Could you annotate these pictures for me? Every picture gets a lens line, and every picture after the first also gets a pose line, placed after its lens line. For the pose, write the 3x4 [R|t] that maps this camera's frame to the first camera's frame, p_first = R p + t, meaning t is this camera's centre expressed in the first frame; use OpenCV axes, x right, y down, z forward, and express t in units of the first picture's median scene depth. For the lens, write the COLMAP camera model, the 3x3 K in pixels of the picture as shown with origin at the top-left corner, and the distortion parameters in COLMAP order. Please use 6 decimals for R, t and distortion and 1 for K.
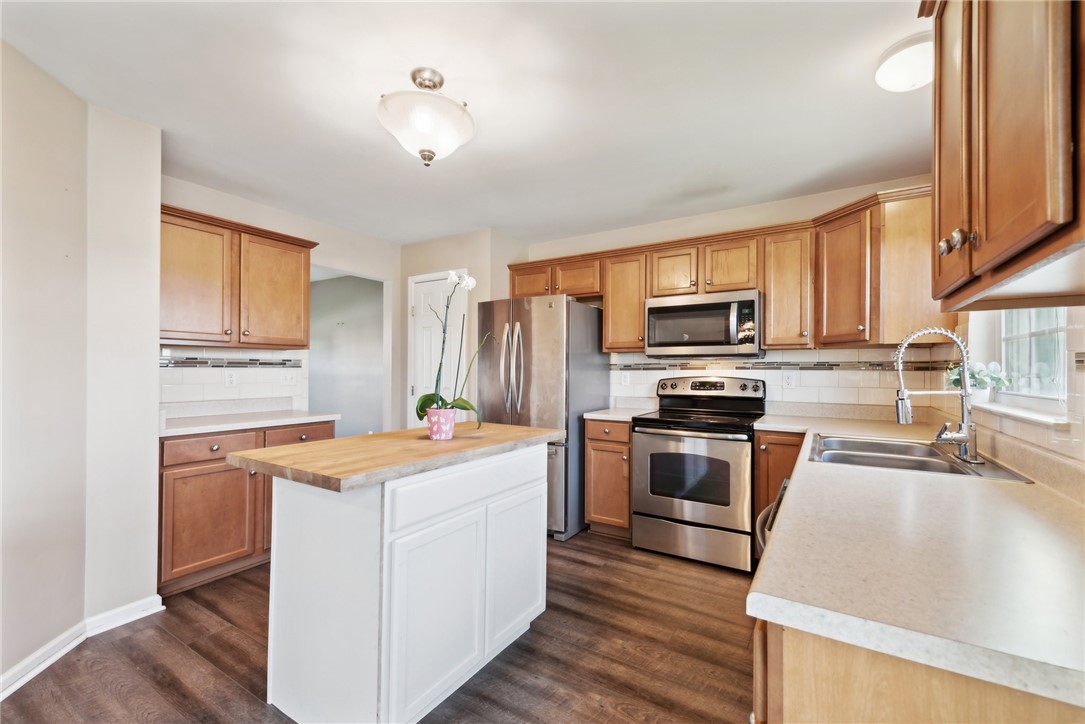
lens RADIAL K [[451.7, 0, 551.4], [0, 451.7, 367.7], [0, 0, 1]] dist [0.017452, -0.003058]
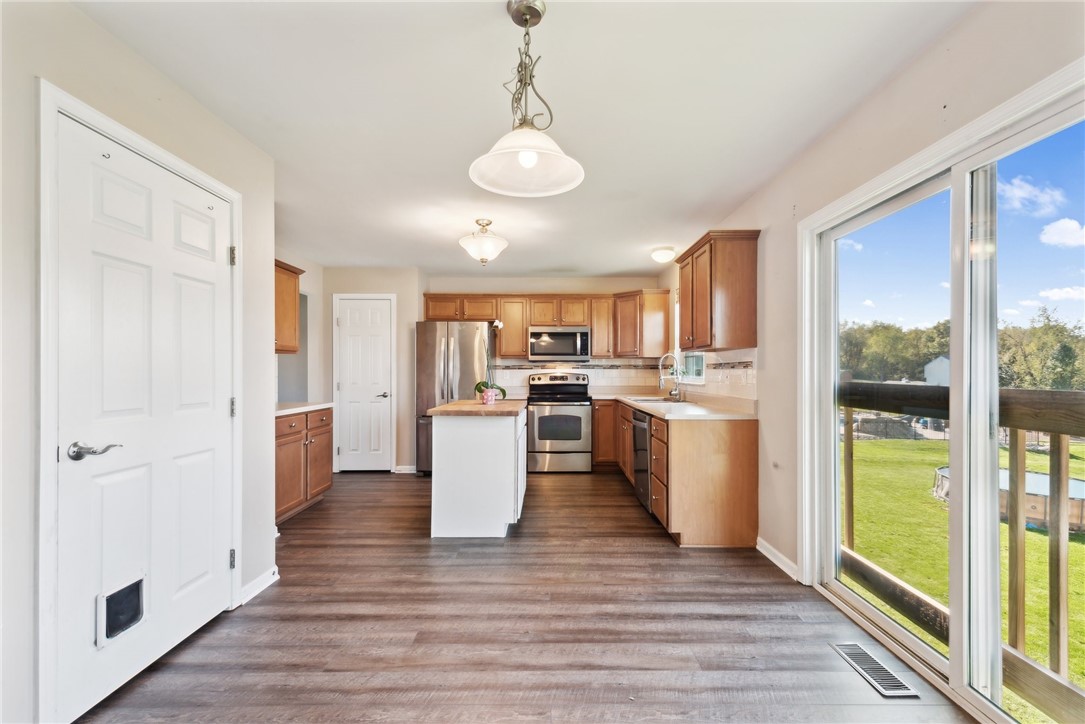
lens RADIAL K [[451.7, 0, 550.1], [0, 451.7, 371.4], [0, 0, 1]] dist [0.017452, -0.003058]
pose [[0.851093, -0.006864, 0.524970, -0.657491], [0.001373, 0.999940, 0.010849, -0.005376], [-0.525013, -0.008512, 0.851051, -0.512213]]
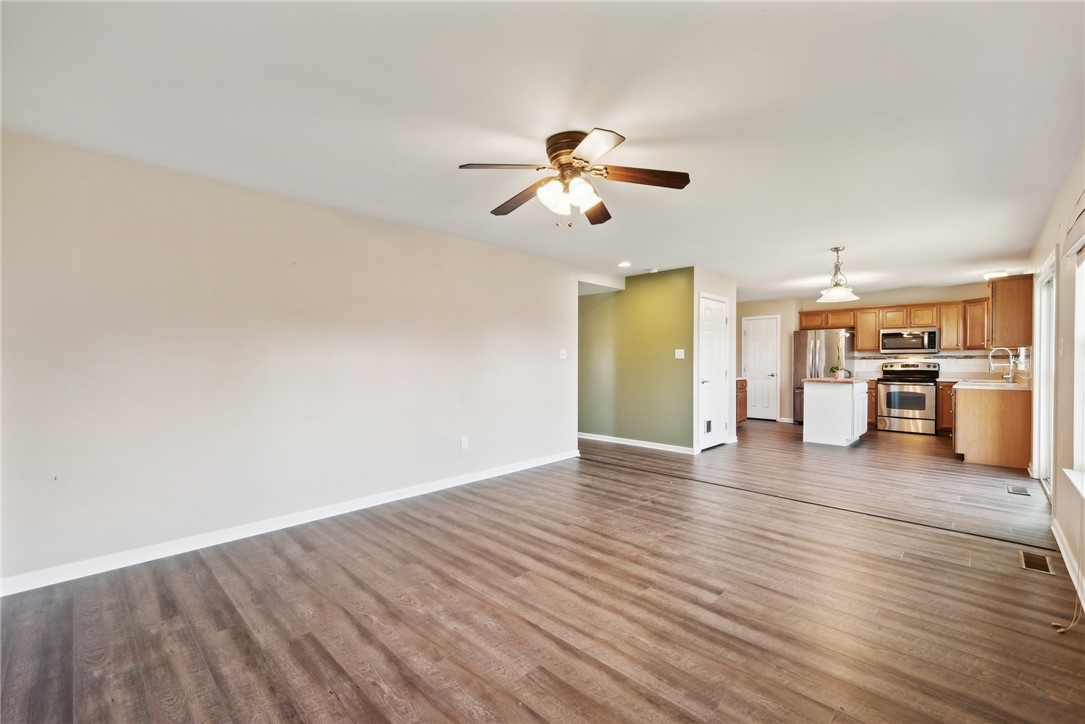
lens RADIAL K [[451.7, 0, 551.8], [0, 451.7, 364.8], [0, 0, 1]] dist [0.017452, -0.003058]
pose [[0.977562, -0.005759, -0.210567, -1.067116], [0.009240, 0.999836, 0.015551, -0.020987], [0.210443, -0.017148, 0.977456, -1.868244]]
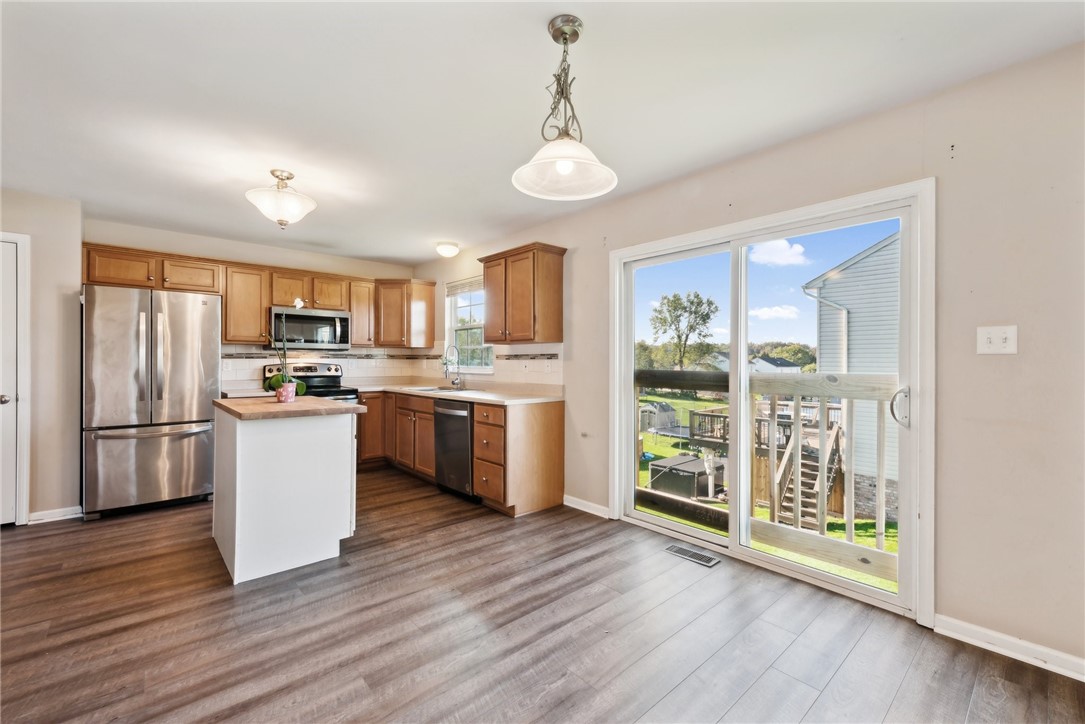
lens RADIAL K [[451.7, 0, 545.7], [0, 451.7, 361.7], [0, 0, 1]] dist [0.017452, -0.003058]
pose [[0.287015, -0.005677, 0.957909, -0.944401], [-0.008723, 0.999925, 0.008539, -0.004223], [-0.957886, -0.010807, 0.286944, -0.204547]]
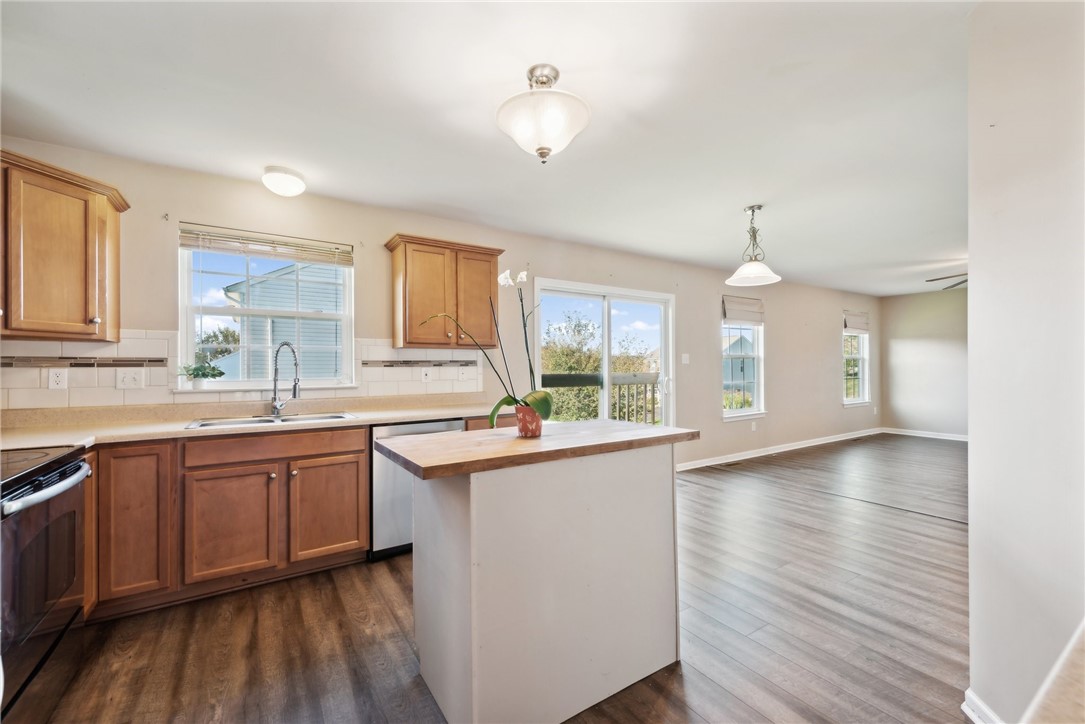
lens RADIAL K [[451.7, 0, 547.9], [0, 451.7, 365.1], [0, 0, 1]] dist [0.017452, -0.003058]
pose [[-0.902852, 0.001822, 0.429947, -0.441481], [-0.001935, 0.999964, -0.008302, 0.006638], [-0.429946, -0.008328, -0.902816, 1.175300]]
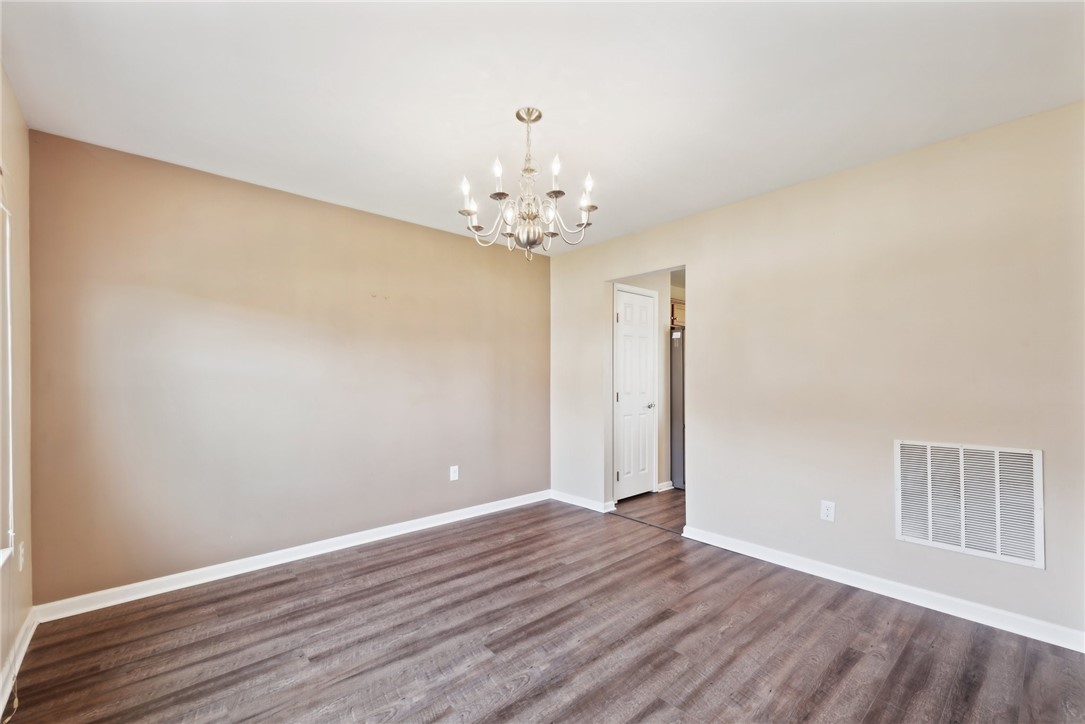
lens RADIAL K [[451.7, 0, 541.2], [0, 451.7, 370.2], [0, 0, 1]] dist [0.017452, -0.003058]
pose [[-0.287080, -0.017983, -0.957738, 0.912804], [0.006530, 0.999764, -0.020729, 0.008026], [0.957884, -0.012205, -0.286895, 0.792386]]
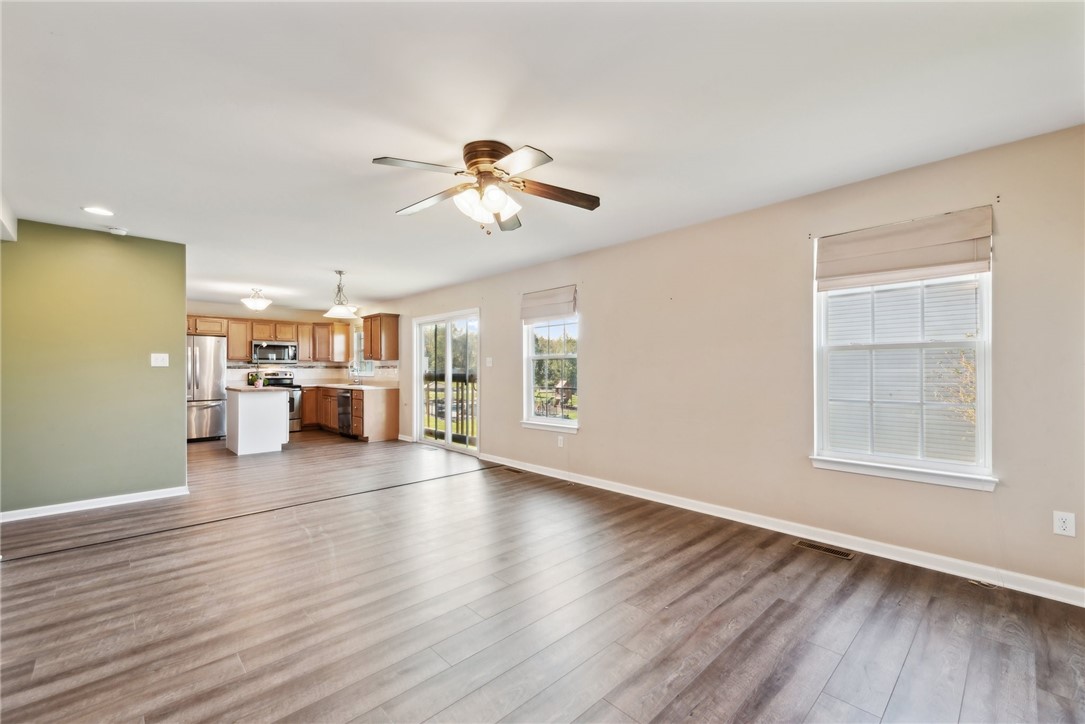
lens RADIAL K [[451.7, 0, 547.2], [0, 451.7, 366.8], [0, 0, 1]] dist [0.017452, -0.003058]
pose [[0.256617, -0.002208, 0.966511, -1.993642], [-0.003308, 0.999990, 0.003163, -0.019710], [-0.966507, -0.004009, 0.256607, -1.365350]]
